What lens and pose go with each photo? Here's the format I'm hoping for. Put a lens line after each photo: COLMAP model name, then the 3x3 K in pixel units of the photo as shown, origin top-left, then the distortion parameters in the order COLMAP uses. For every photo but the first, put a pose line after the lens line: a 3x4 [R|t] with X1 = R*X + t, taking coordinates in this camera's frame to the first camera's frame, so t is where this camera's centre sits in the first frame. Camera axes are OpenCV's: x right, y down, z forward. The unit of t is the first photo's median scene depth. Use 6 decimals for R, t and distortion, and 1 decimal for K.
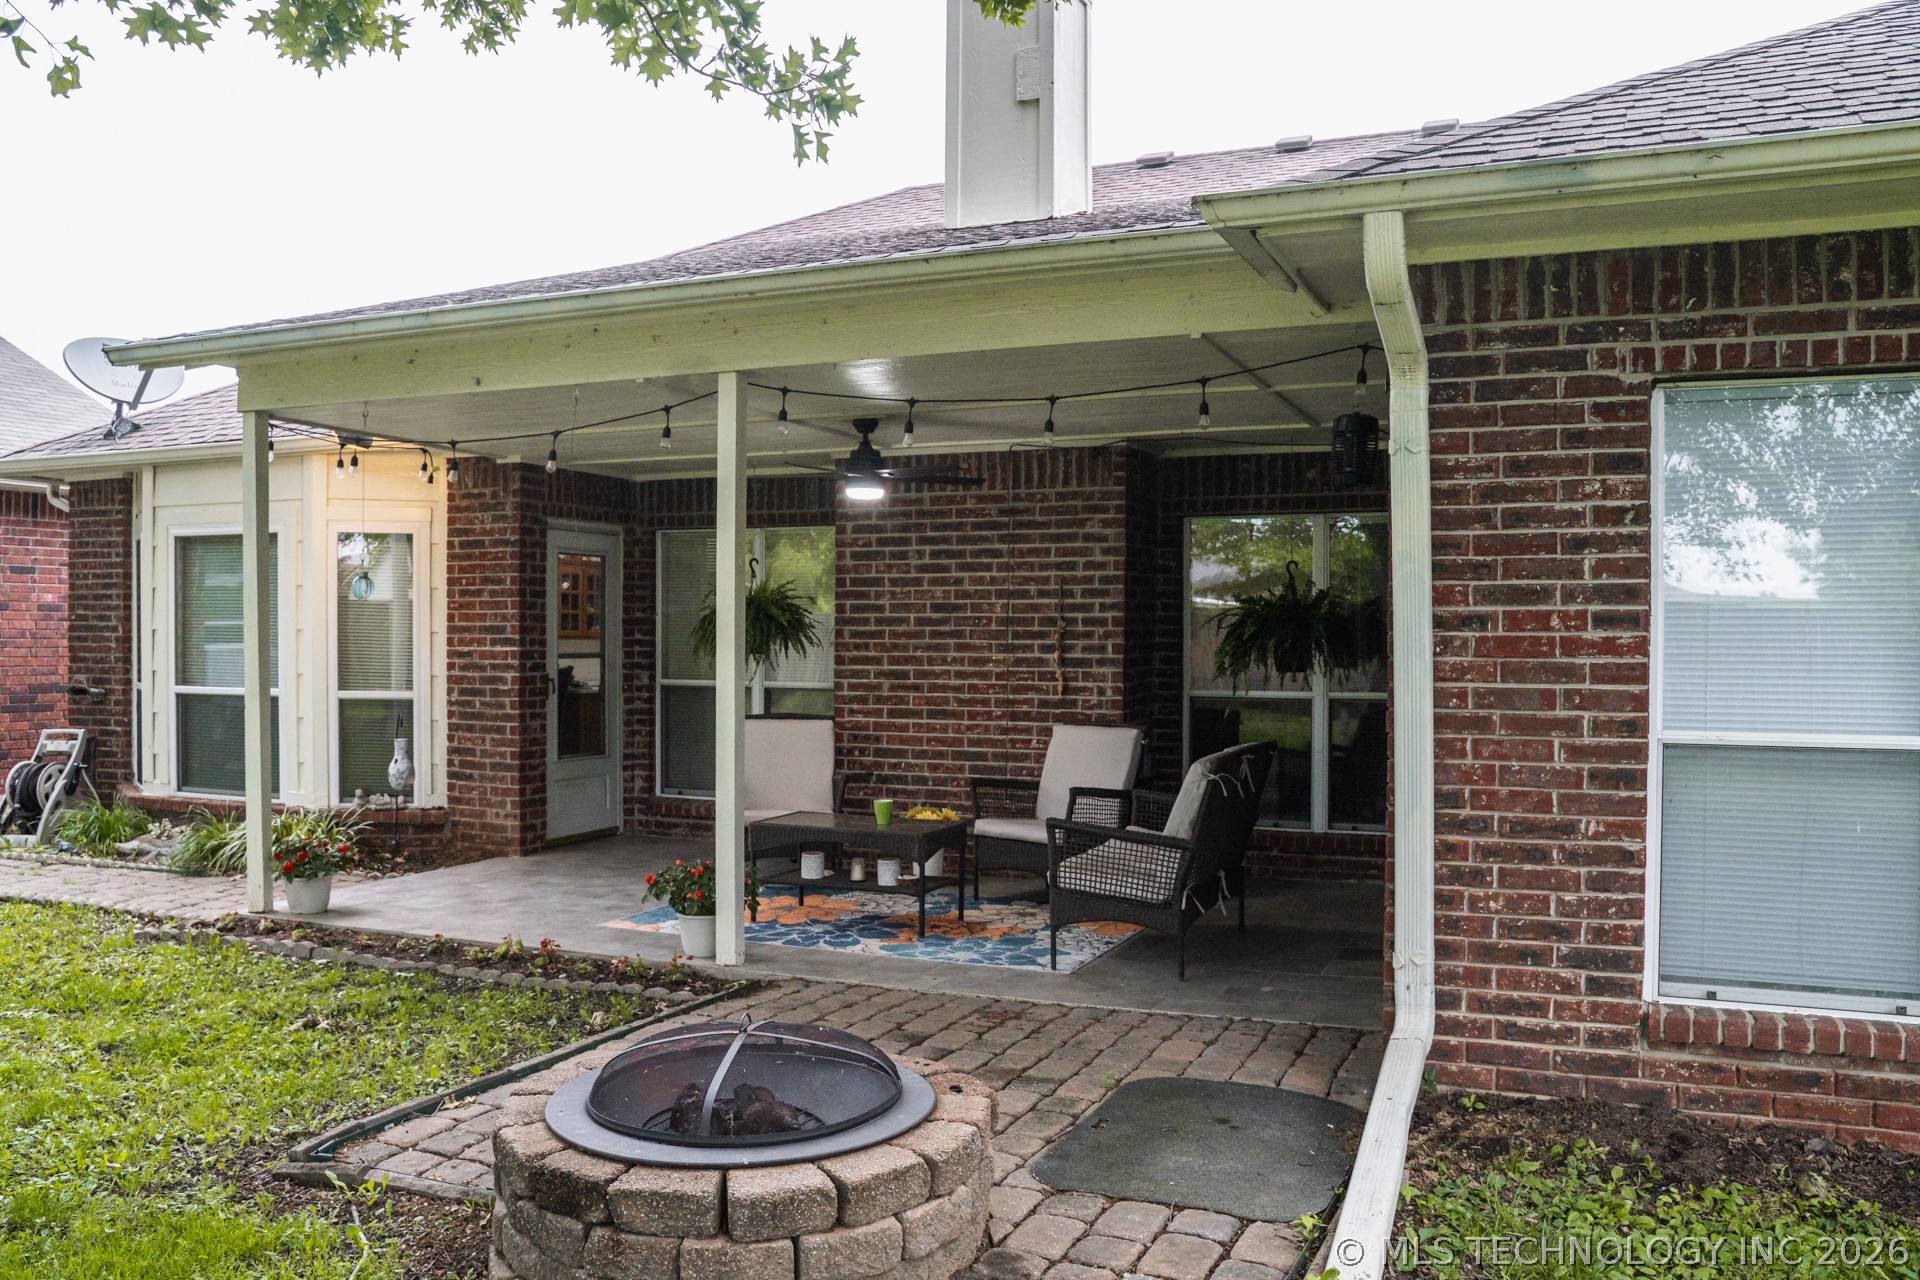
lens RADIAL K [[1534.7, 0, 960.0], [0, 1534.7, 640.0], [0, 0, 1]] dist [-0.129113, 0.103387]
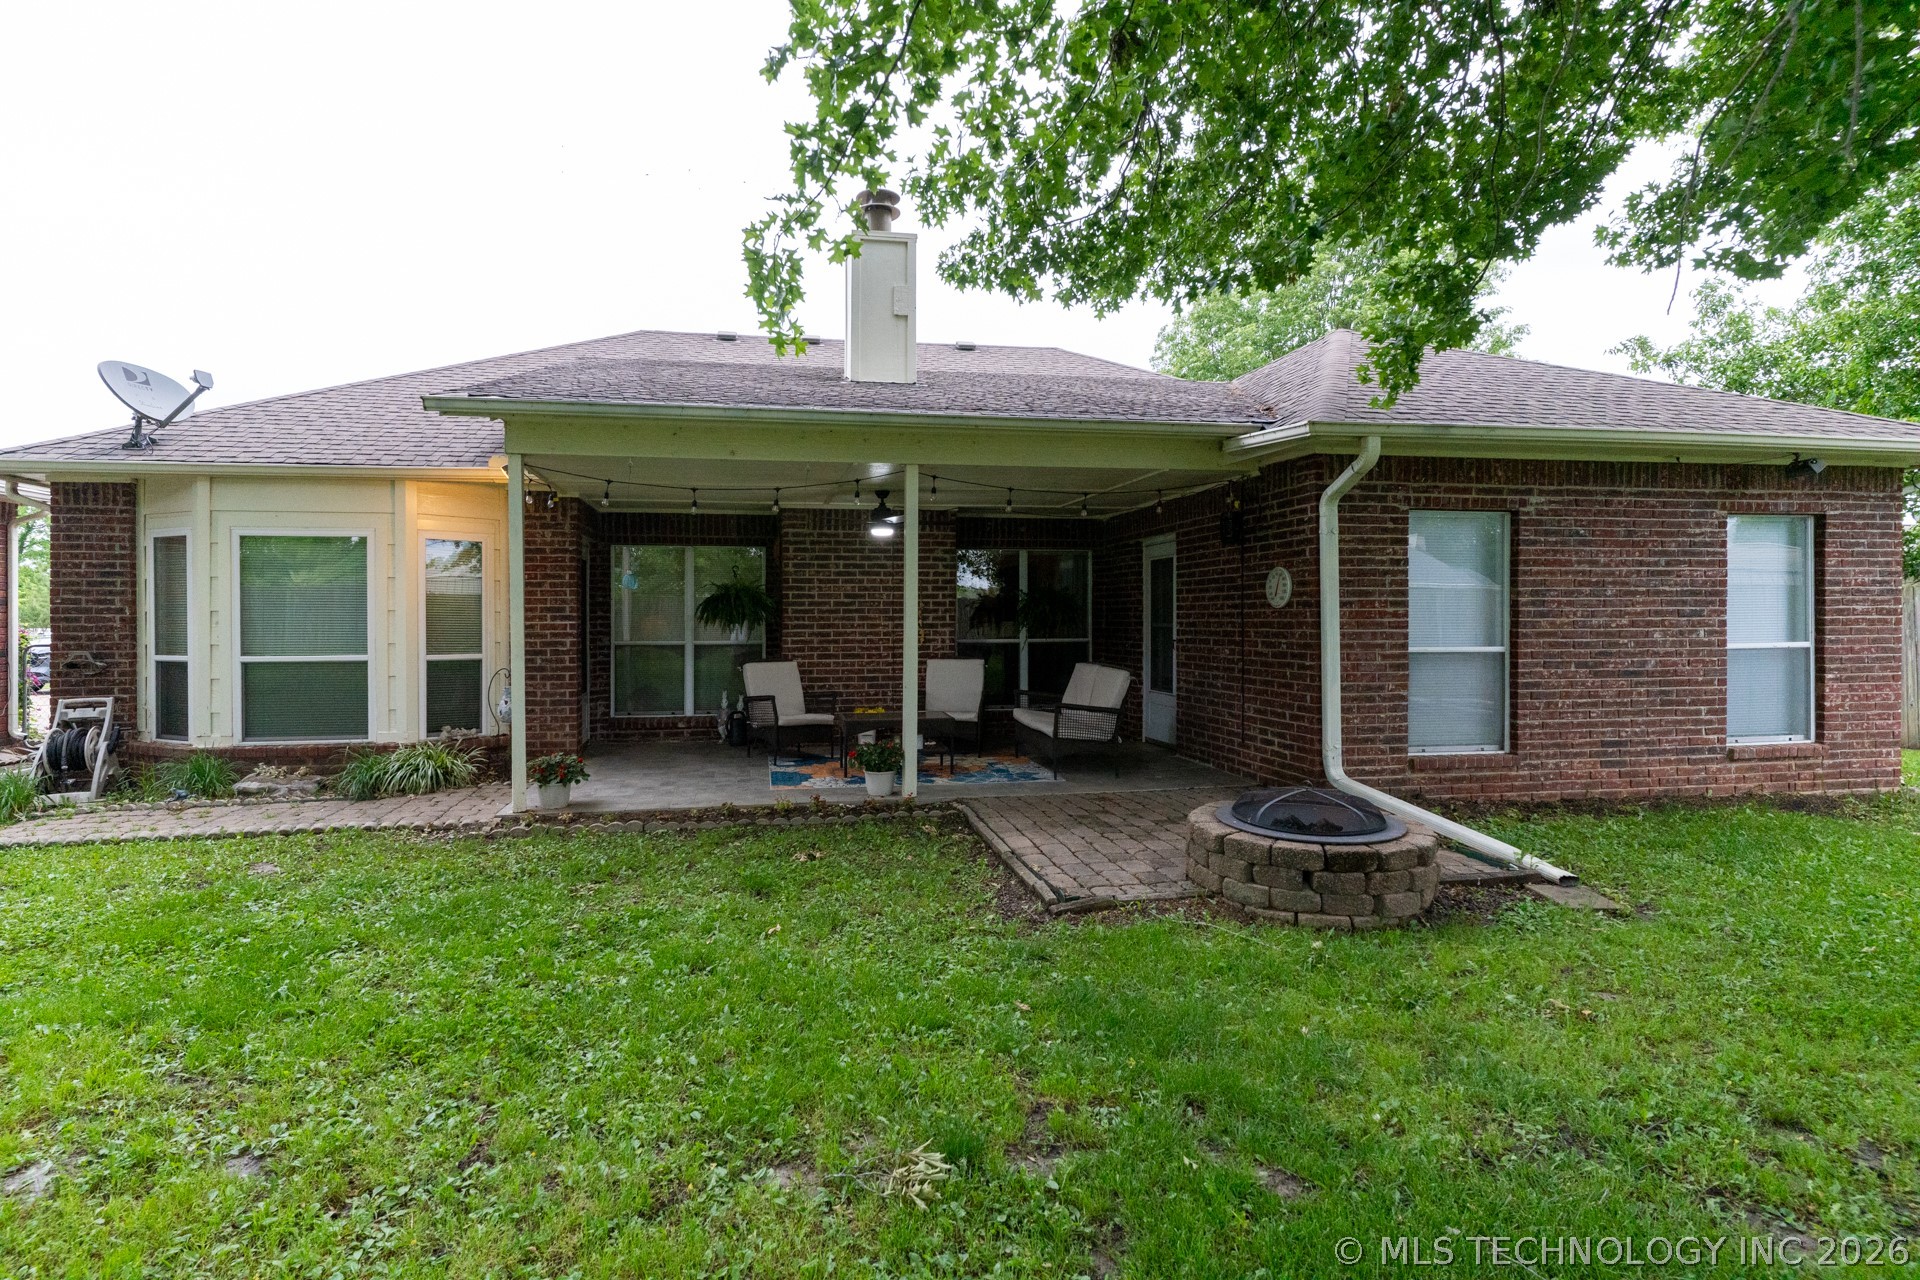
lens RADIAL K [[933.3, 0, 898.0], [0, 933.3, 618.2], [0, 0, 1]] dist [0.000669, -0.000052]
pose [[0.847738, -0.010490, 0.530311, -0.750852], [0.007194, 0.999940, 0.008280, -0.005573], [-0.530366, -0.003205, 0.847762, 0.081725]]
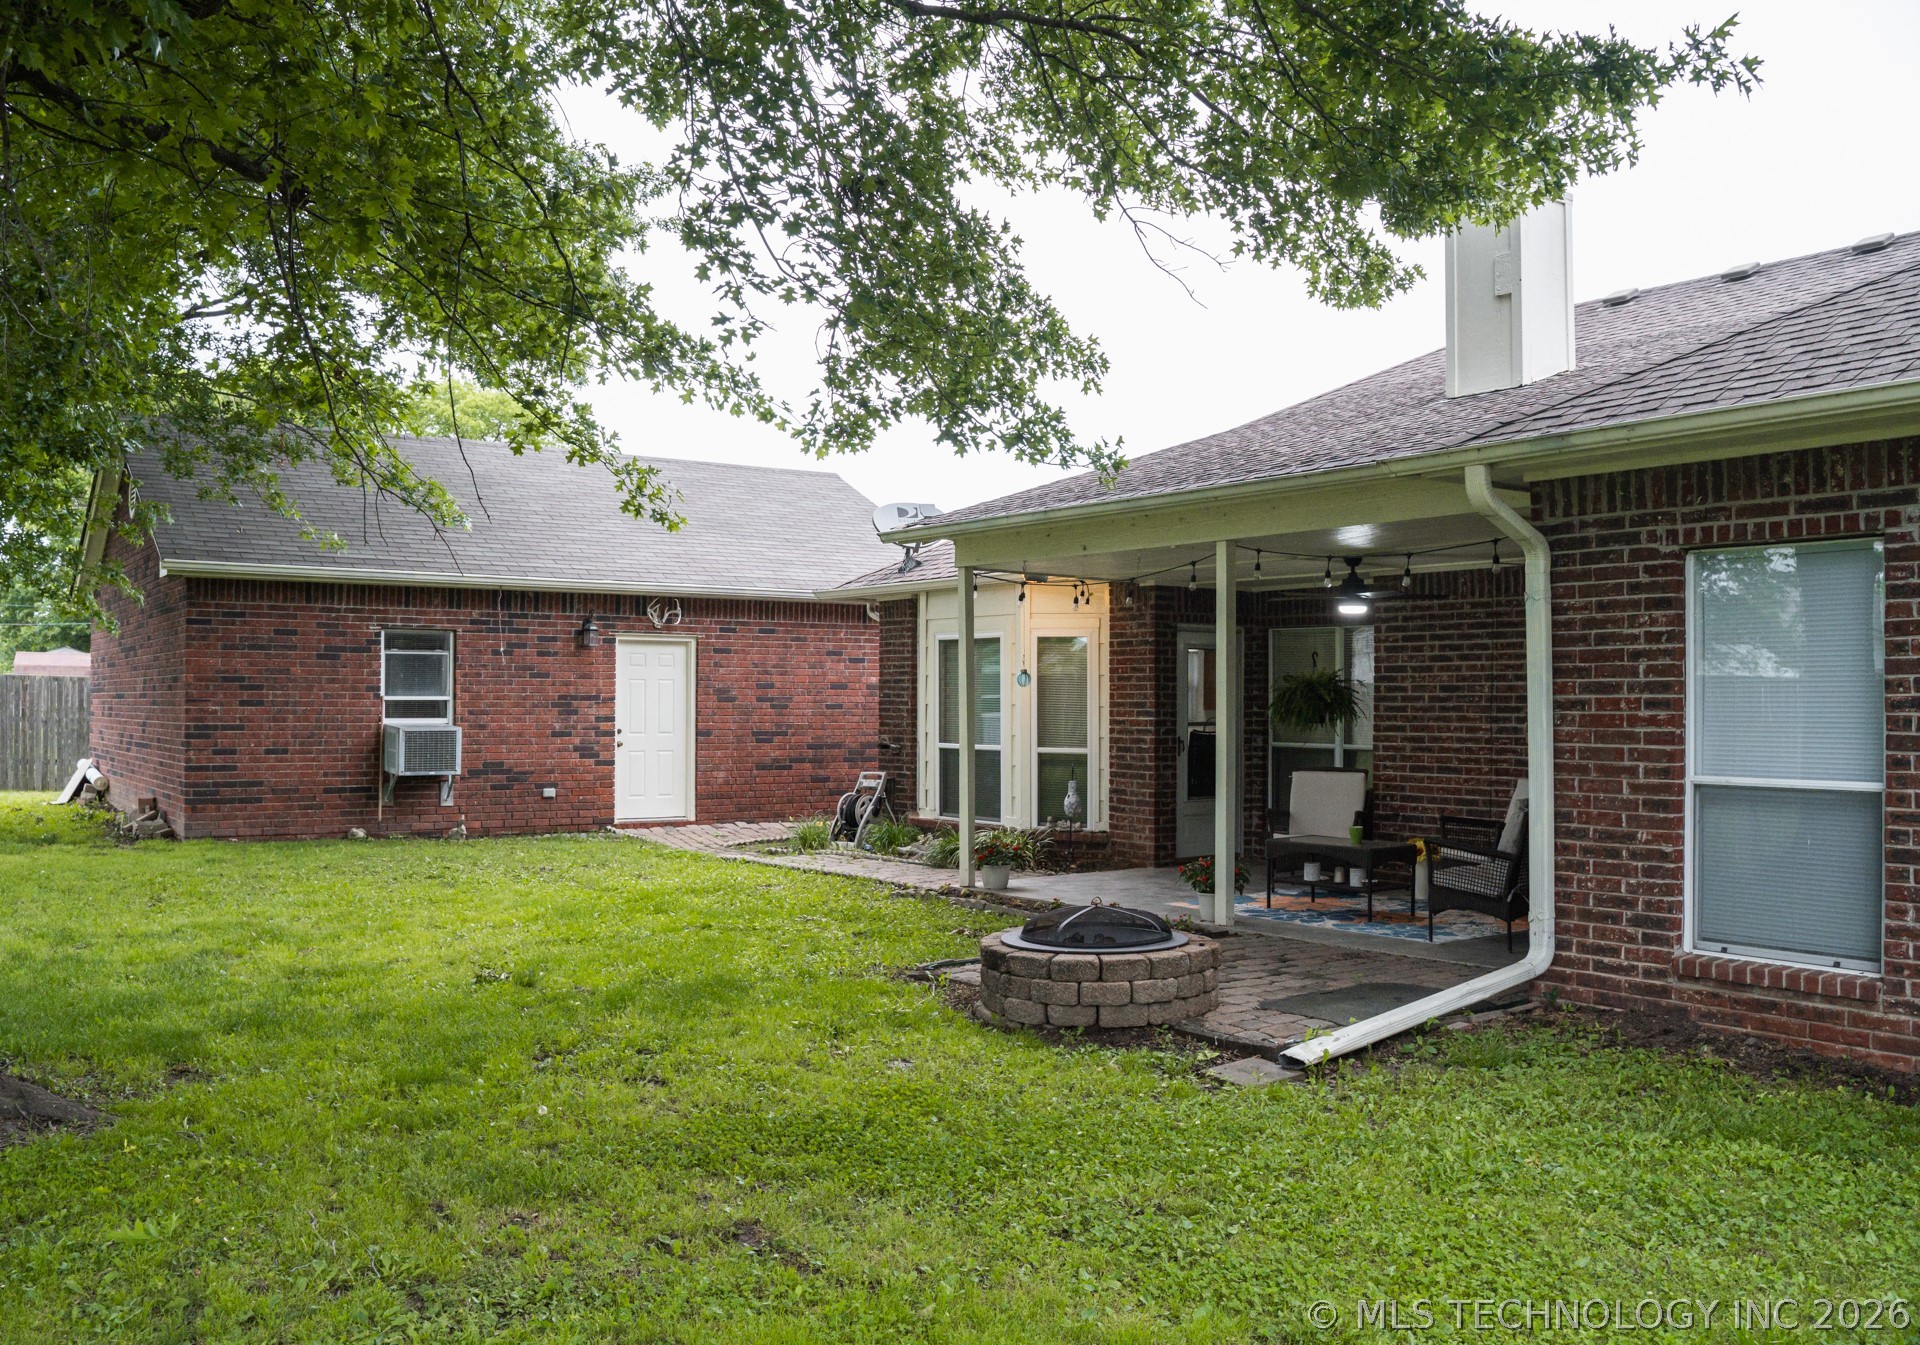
lens RADIAL K [[1597.8, 0, 960.0], [0, 1597.8, 672.5], [0, 0, 1]] dist [-0.075798, 0.006838]
pose [[0.865338, -0.009456, -0.501099, 0.429982], [-0.001796, 0.999757, -0.021968, -0.005948], [0.501185, 0.019909, 0.865111, -0.532783]]
